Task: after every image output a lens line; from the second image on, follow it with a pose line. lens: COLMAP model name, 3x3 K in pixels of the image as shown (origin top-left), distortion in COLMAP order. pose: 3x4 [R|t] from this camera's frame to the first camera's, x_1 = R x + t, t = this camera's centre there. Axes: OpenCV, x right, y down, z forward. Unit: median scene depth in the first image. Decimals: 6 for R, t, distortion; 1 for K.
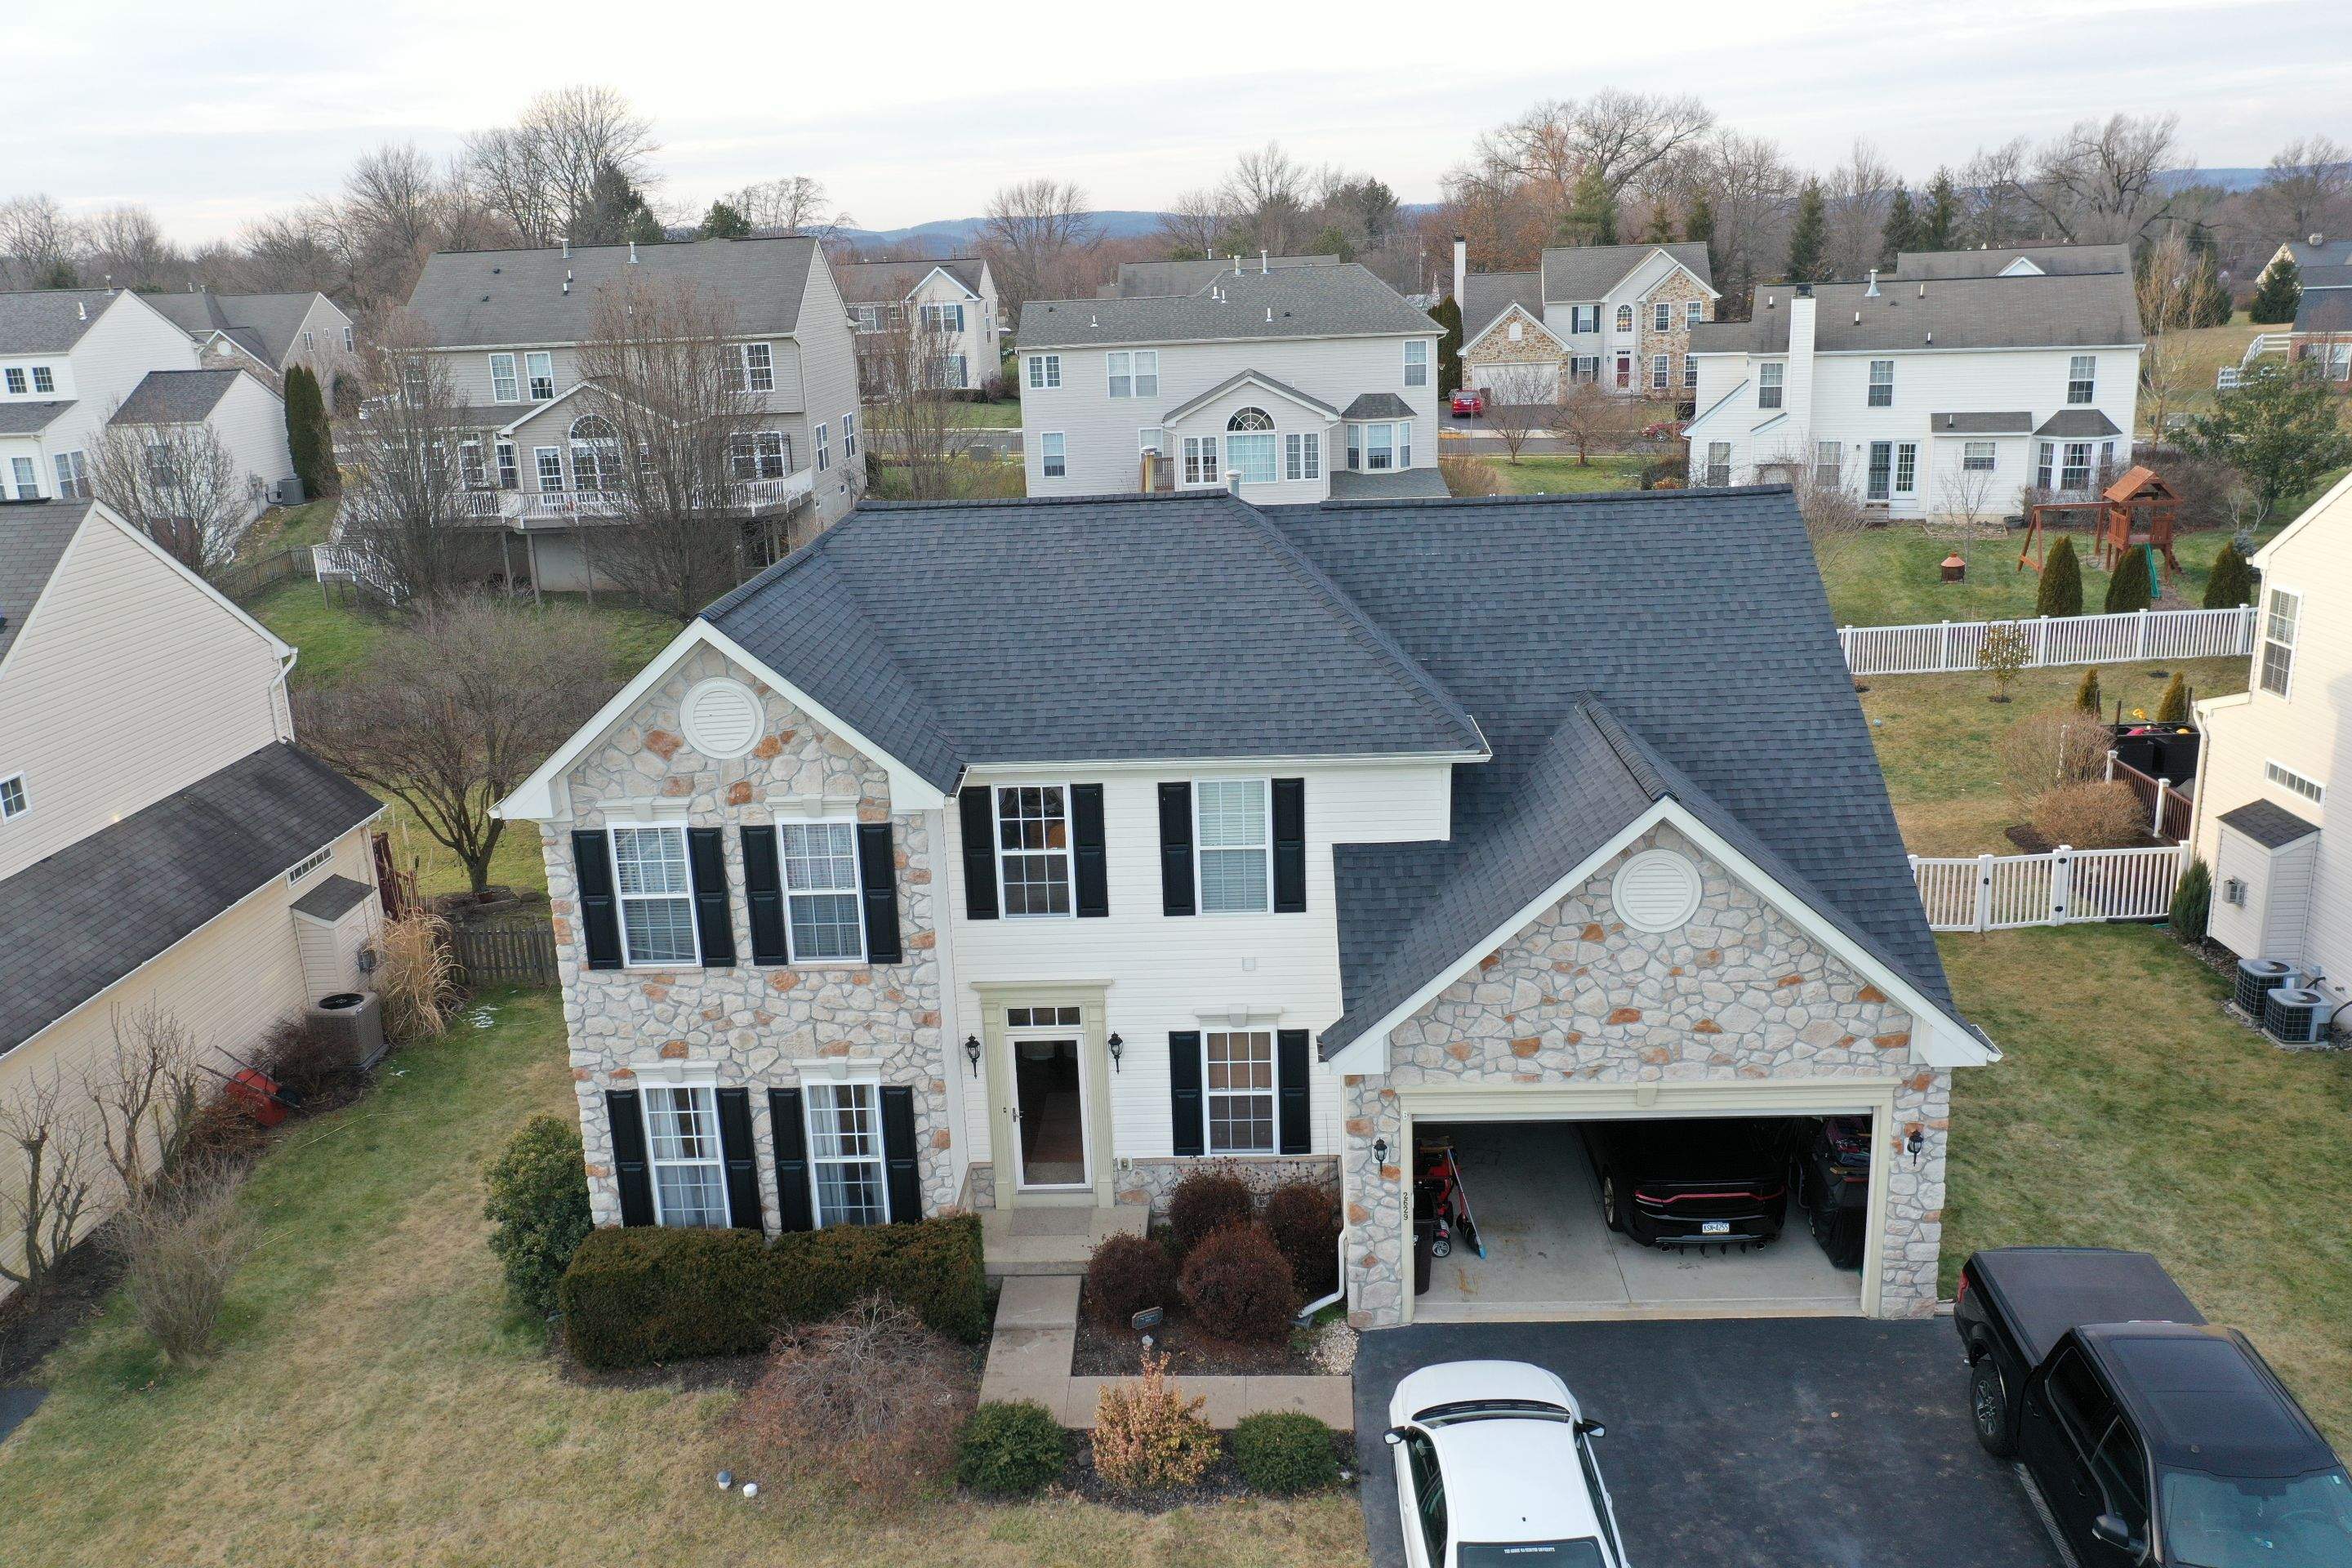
lens RADIAL K [[1850.2, 0, 1171.0], [0, 1850.2, 779.9], [0, 0, 1]] dist [0.005177, -0.008319]
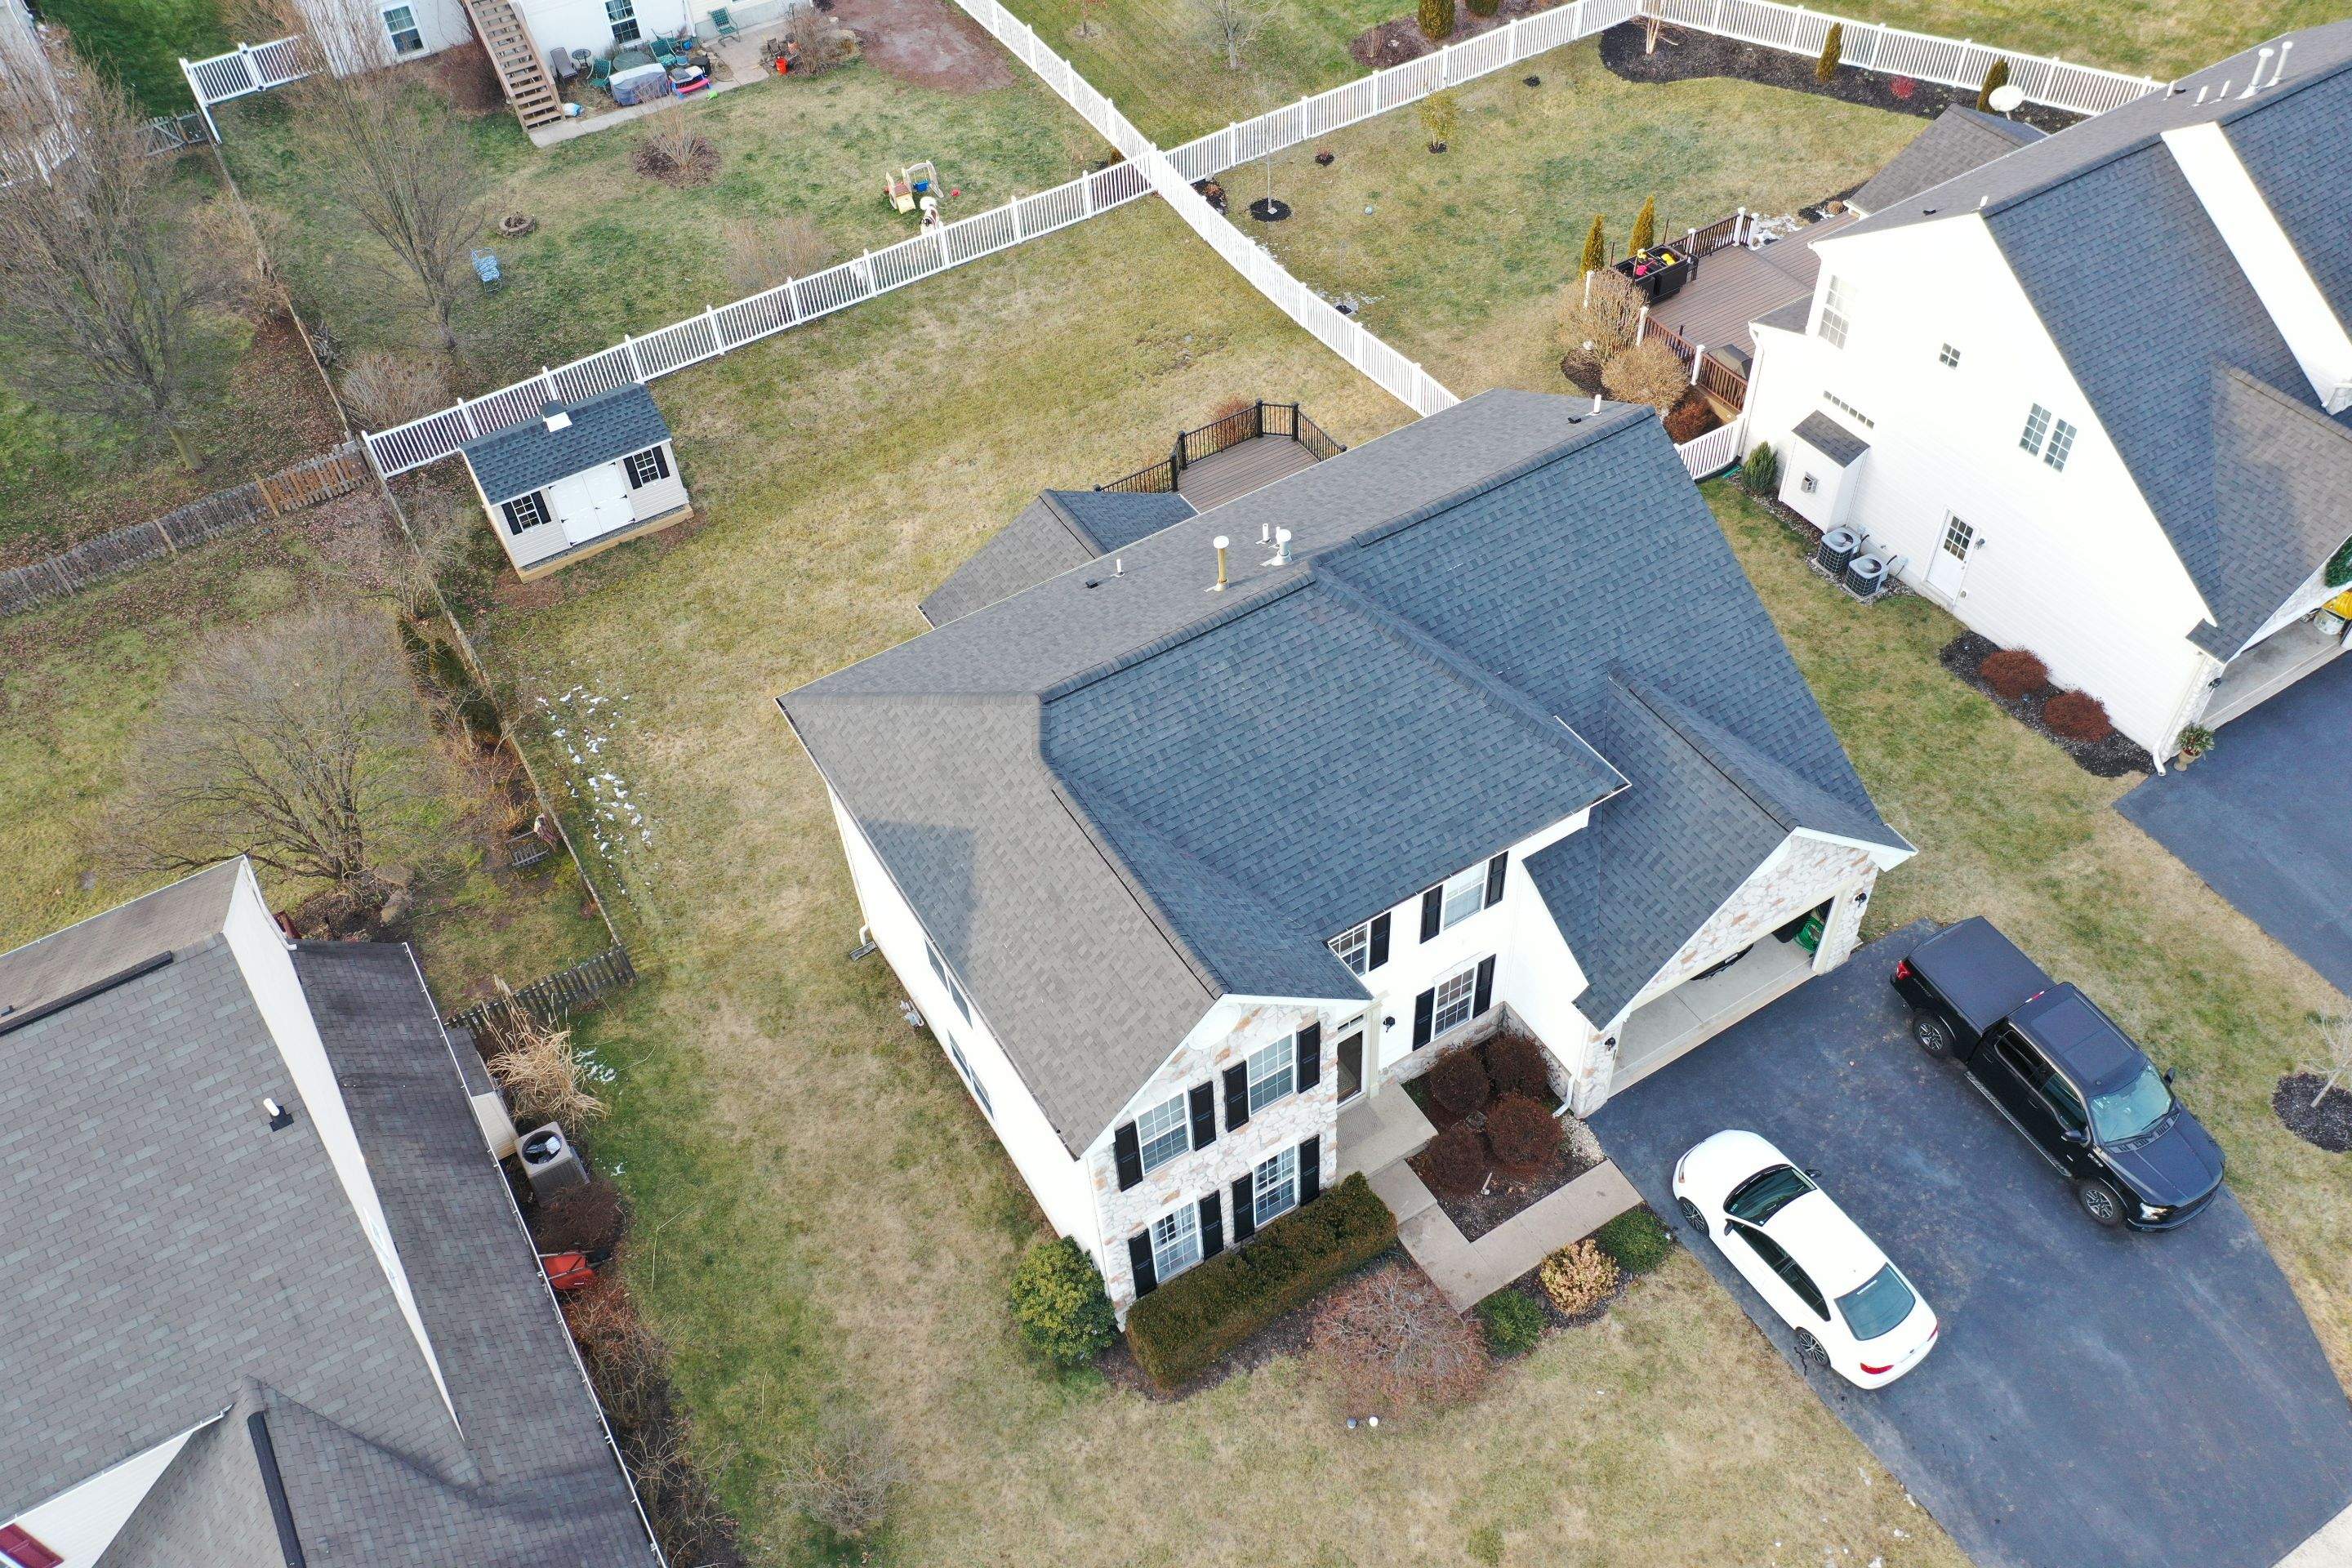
lens RADIAL K [[1850.2, 0, 1171.0], [0, 1850.2, 779.9], [0, 0, 1]] dist [0.005177, -0.008319]
pose [[0.836923, -0.408799, 0.363927, -0.651652], [0.169538, 0.825853, 0.537796, -0.854336], [-0.520400, -0.388394, 0.760482, 0.091050]]
